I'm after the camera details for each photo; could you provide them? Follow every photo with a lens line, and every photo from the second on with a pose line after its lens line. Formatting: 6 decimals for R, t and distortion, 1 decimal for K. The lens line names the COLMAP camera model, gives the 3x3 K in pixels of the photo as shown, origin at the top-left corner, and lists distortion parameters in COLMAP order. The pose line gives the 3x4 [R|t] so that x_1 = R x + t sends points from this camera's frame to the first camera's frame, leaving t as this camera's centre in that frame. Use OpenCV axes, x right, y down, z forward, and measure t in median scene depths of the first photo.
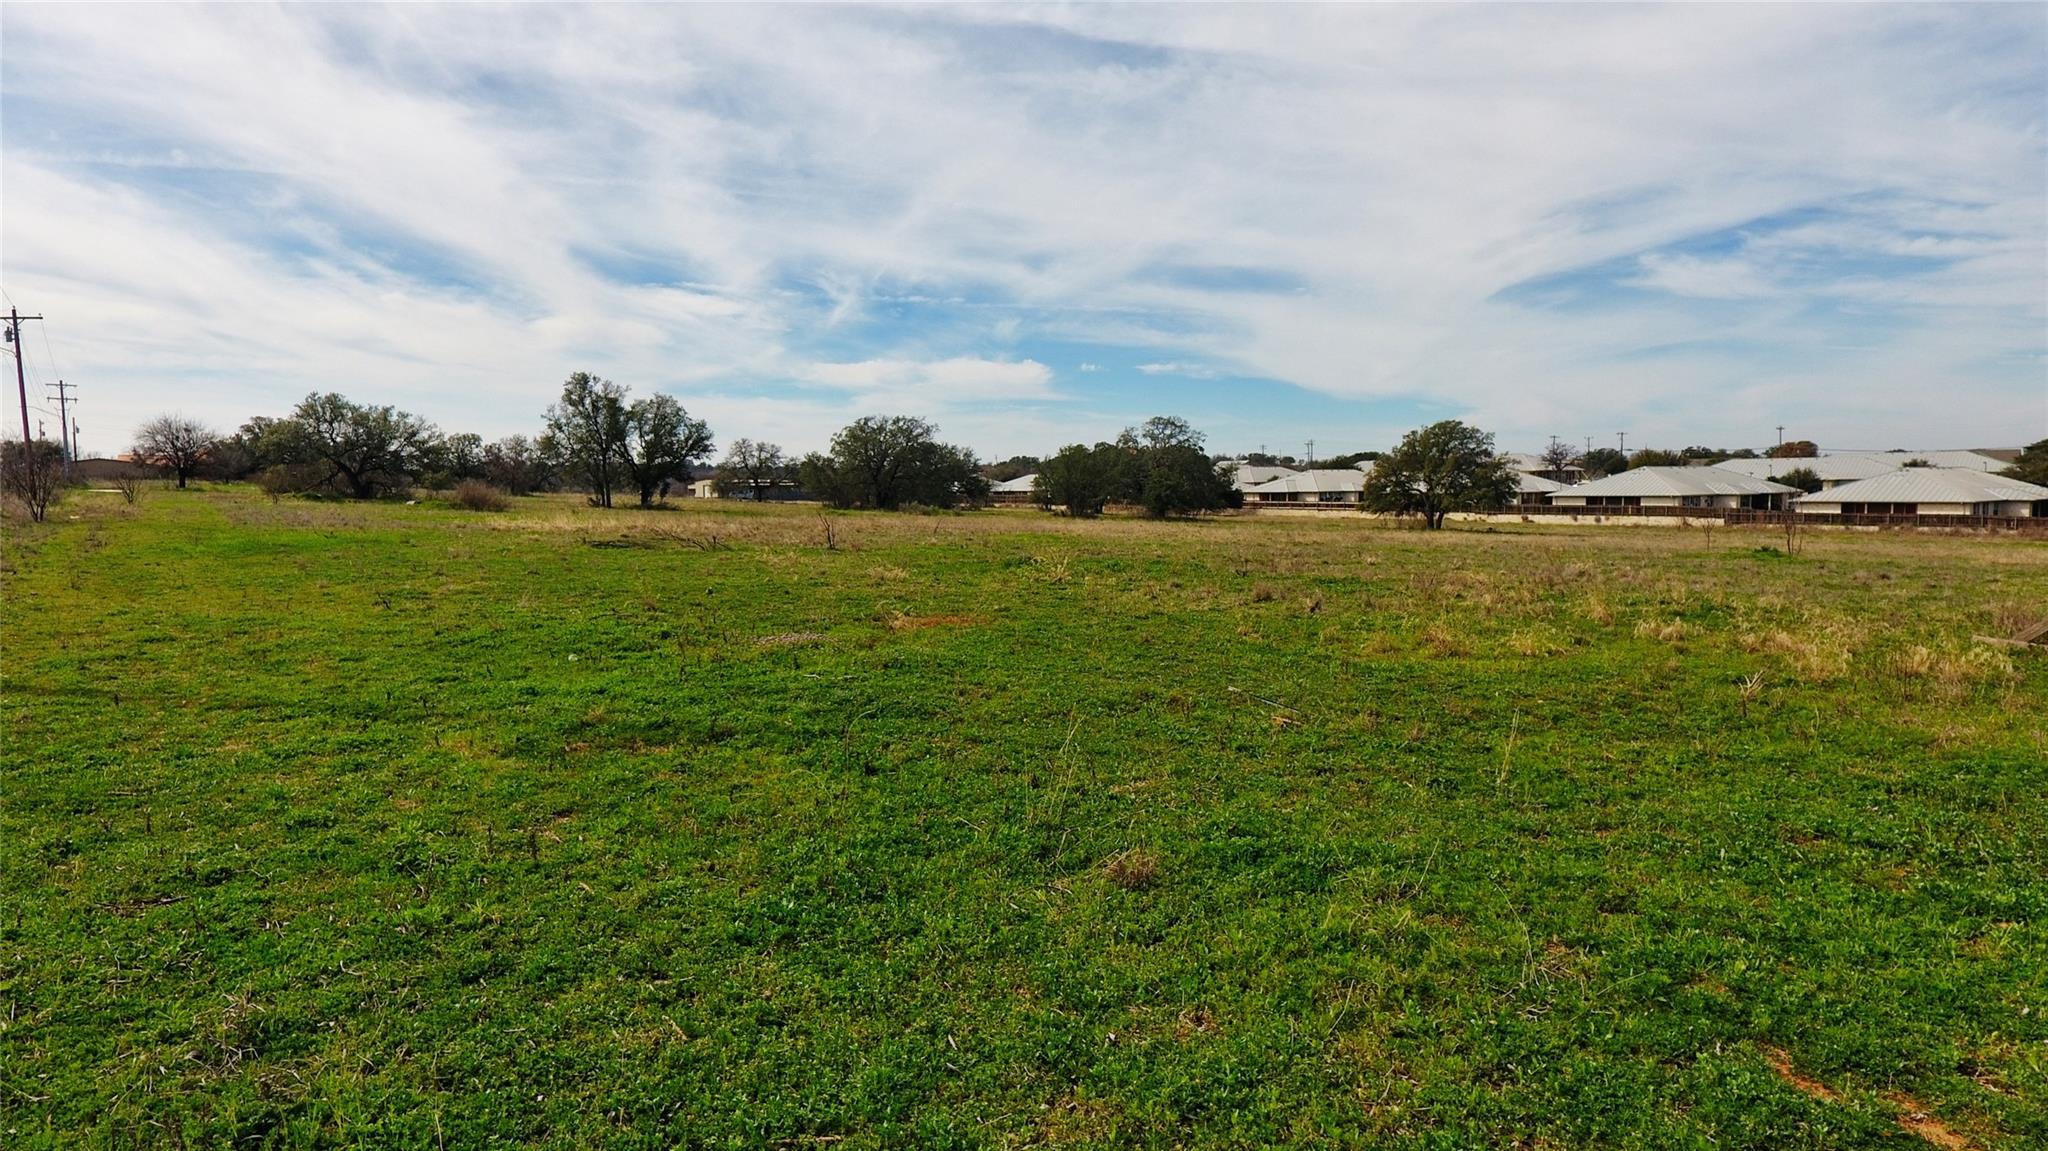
lens RADIAL K [[1211.0, 0, 1040.3], [0, 1211.0, 579.9], [0, 0, 1]] dist [-0.004295, 0.001374]
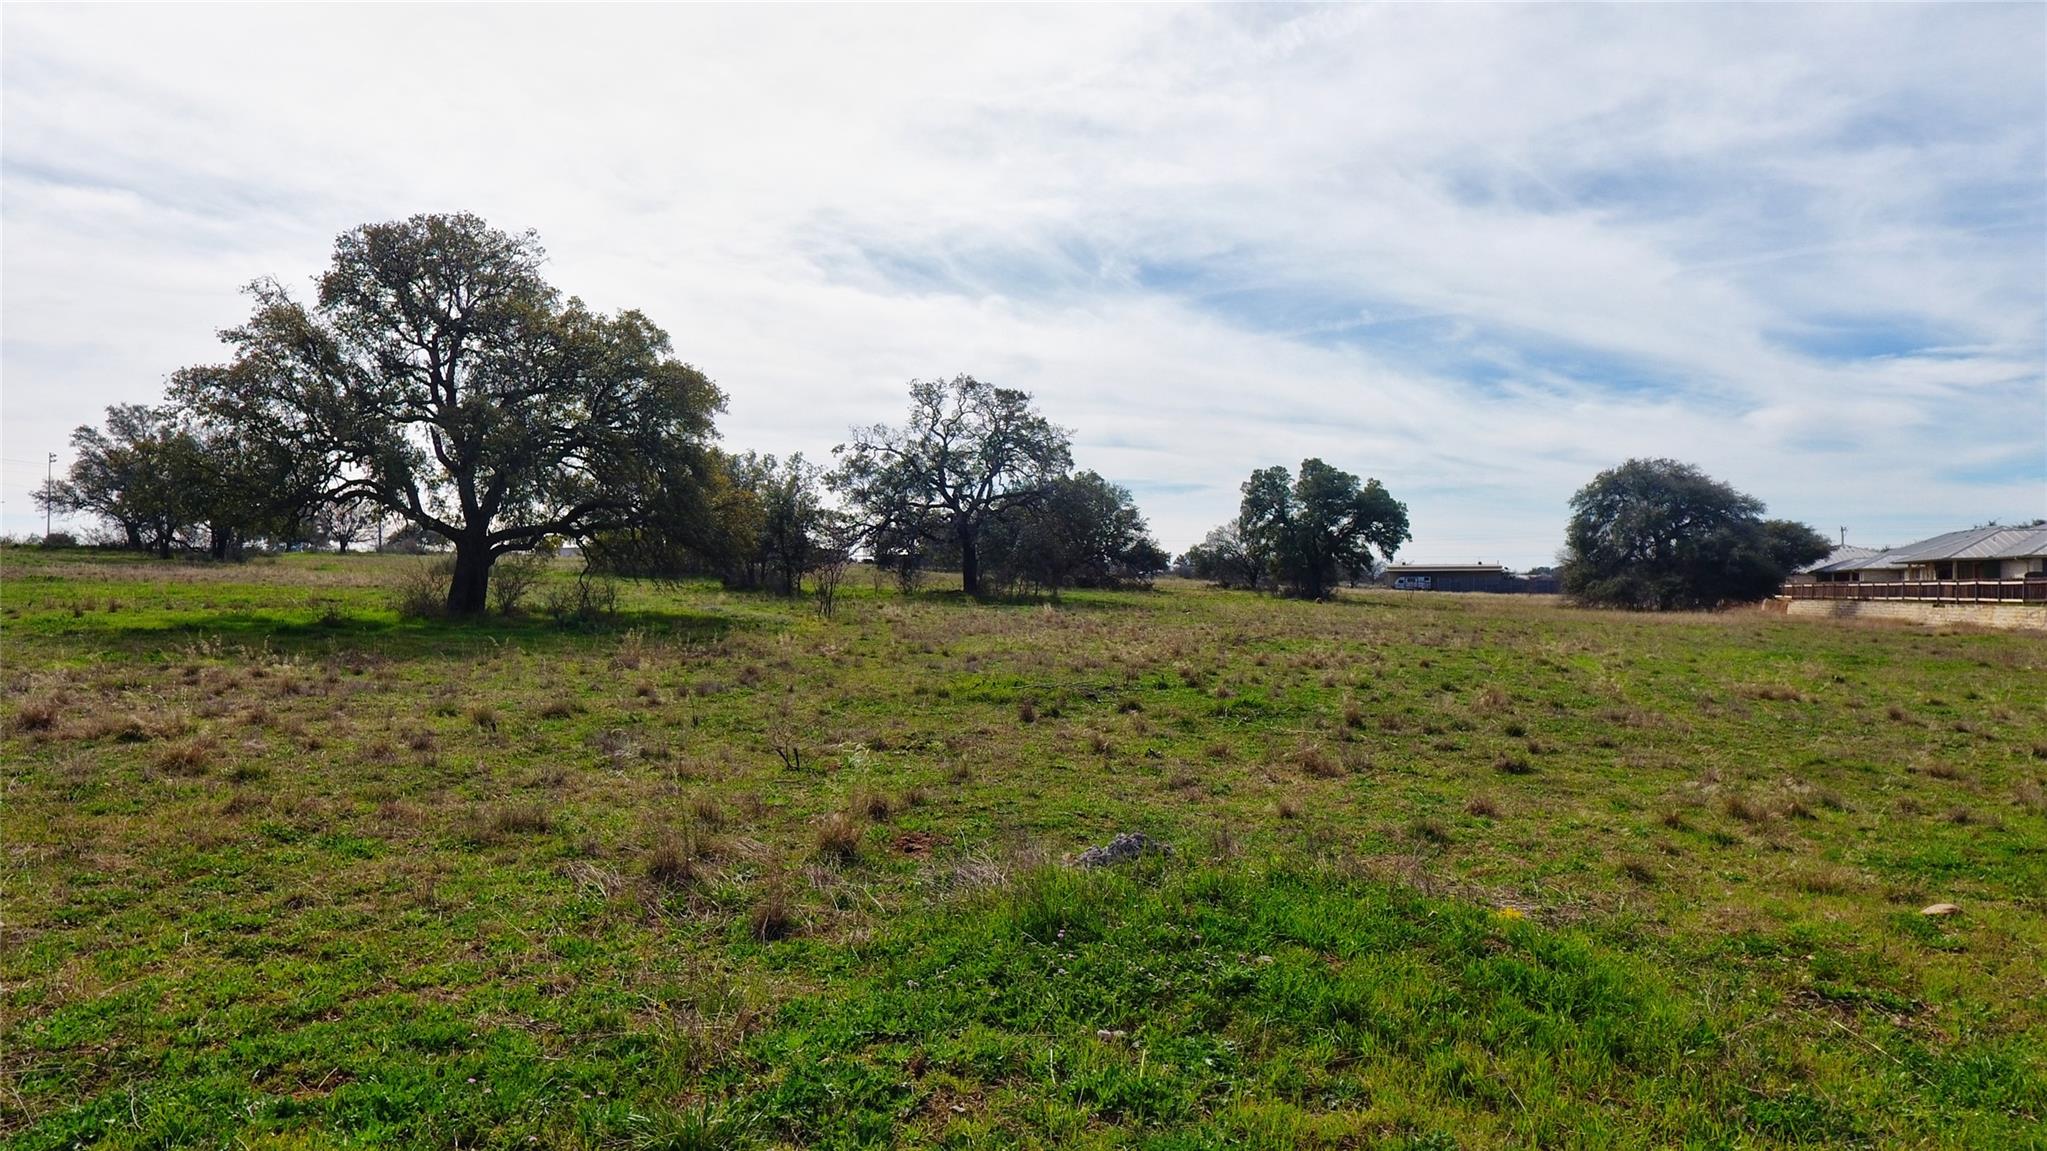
lens RADIAL K [[1210.4, 0, 1031.0], [0, 1210.4, 575.0], [0, 0, 1]] dist [-0.004295, 0.001374]
pose [[0.527062, -0.001483, -0.849825, 0.107567], [-0.077441, 0.995754, -0.049767, -0.003019], [0.846291, 0.092042, 0.524710, 0.078115]]
